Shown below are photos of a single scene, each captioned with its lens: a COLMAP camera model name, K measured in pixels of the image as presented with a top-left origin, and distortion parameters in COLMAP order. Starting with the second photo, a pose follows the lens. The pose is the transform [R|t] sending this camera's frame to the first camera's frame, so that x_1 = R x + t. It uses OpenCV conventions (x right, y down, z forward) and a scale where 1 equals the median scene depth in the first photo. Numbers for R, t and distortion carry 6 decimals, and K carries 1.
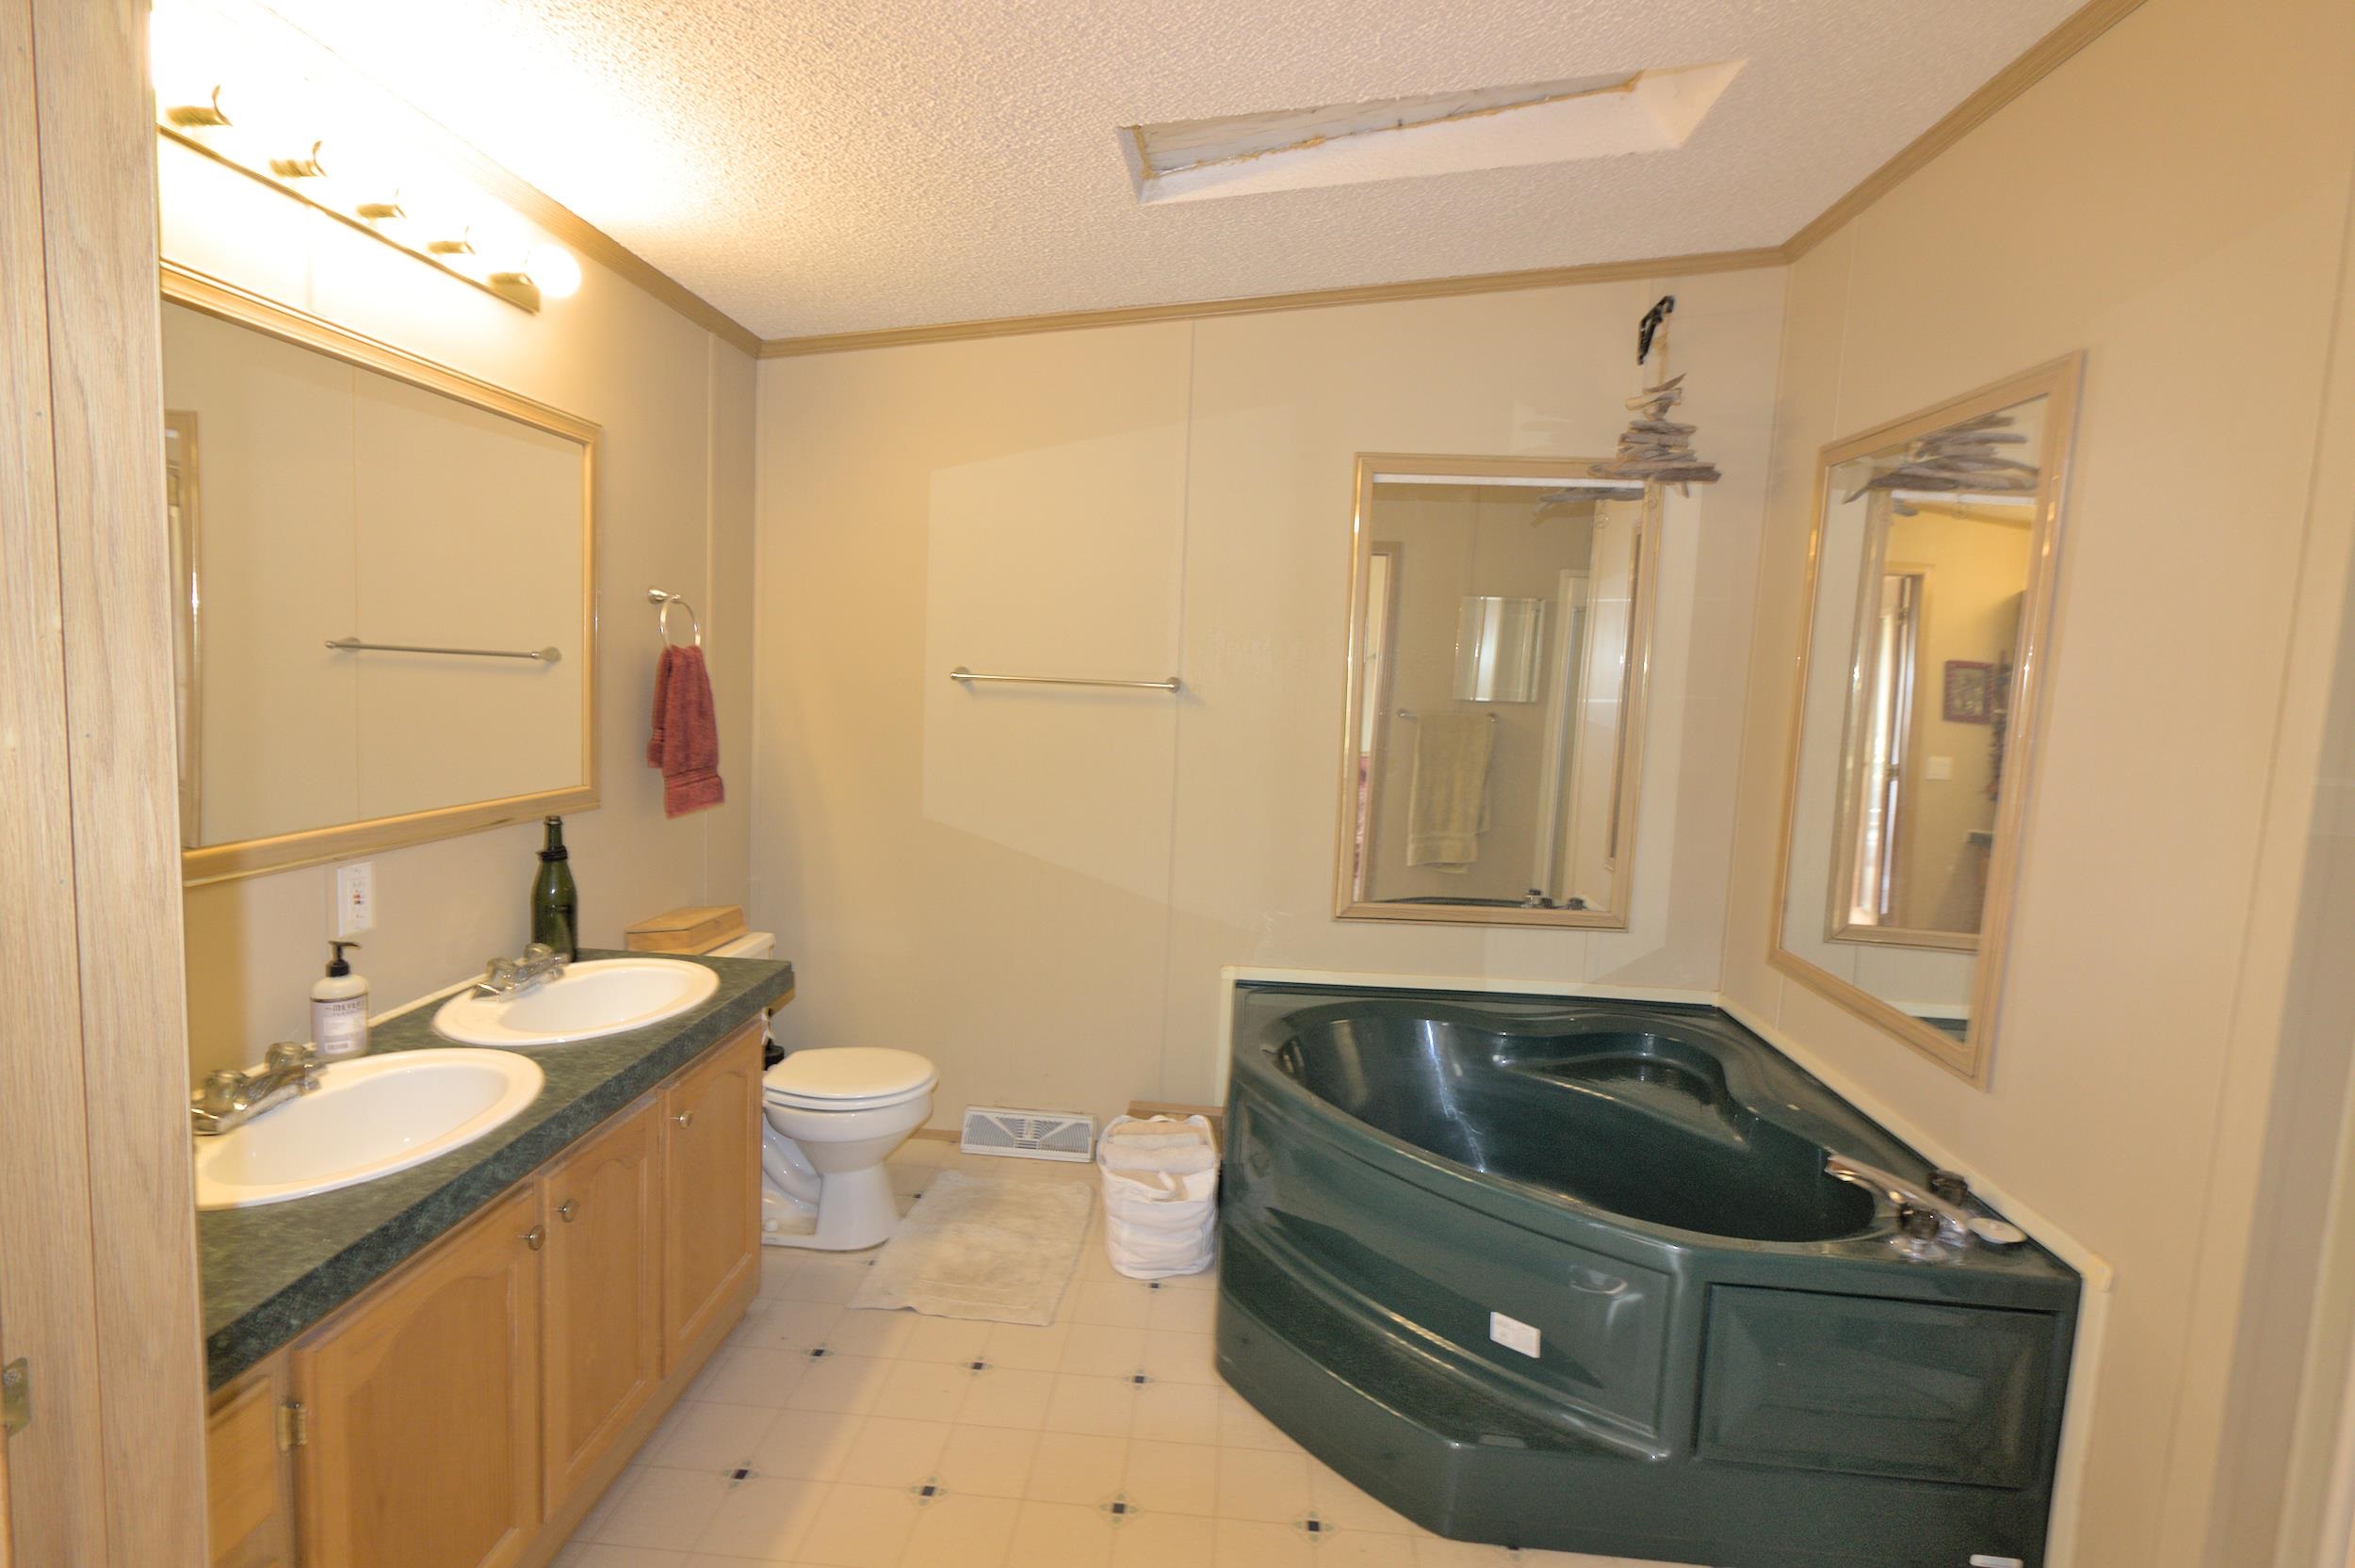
lens RADIAL K [[1116.5, 0, 1164.5], [0, 1116.5, 773.4], [0, 0, 1]] dist [-0.021634, 0.000256]
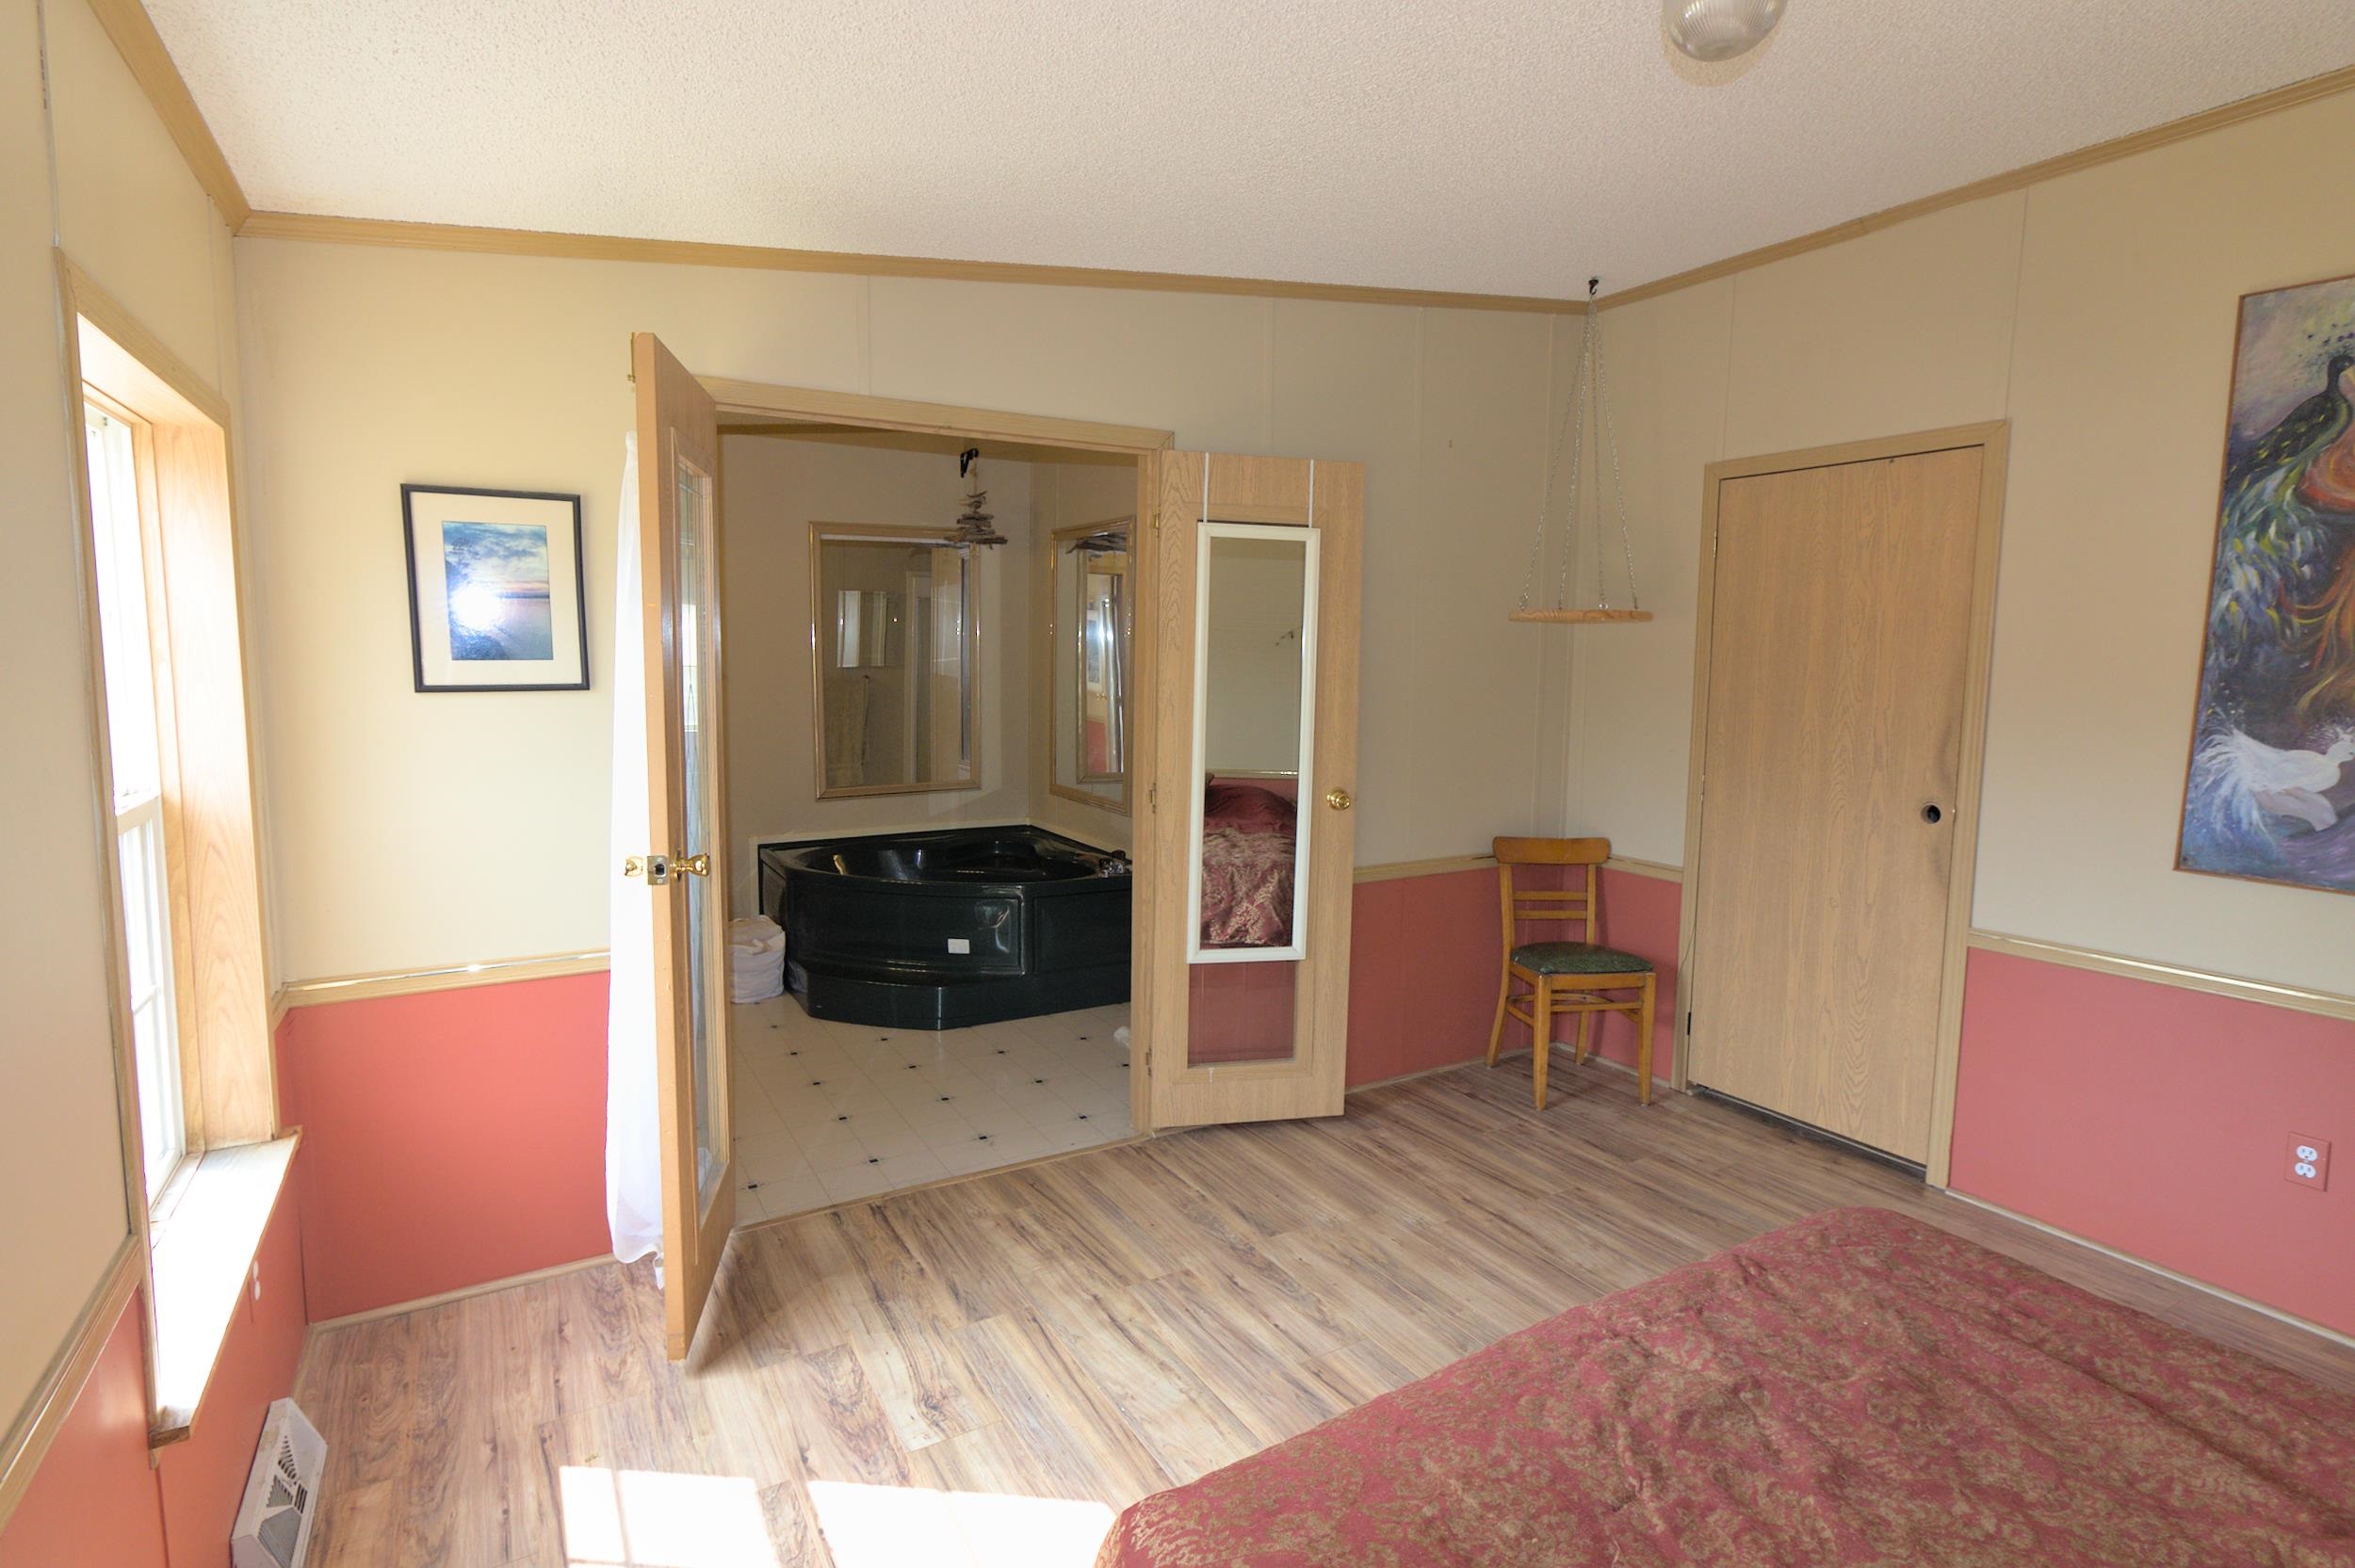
lens RADIAL K [[1181.4, 0, 1176.7], [0, 1181.4, 783.8], [0, 0, 1]] dist [-0.000756, 0.000495]
pose [[0.825885, -0.096377, 0.555540, -0.402230], [0.076418, 0.995325, 0.059065, 0.045703], [-0.558636, -0.006328, 0.829389, -0.800879]]
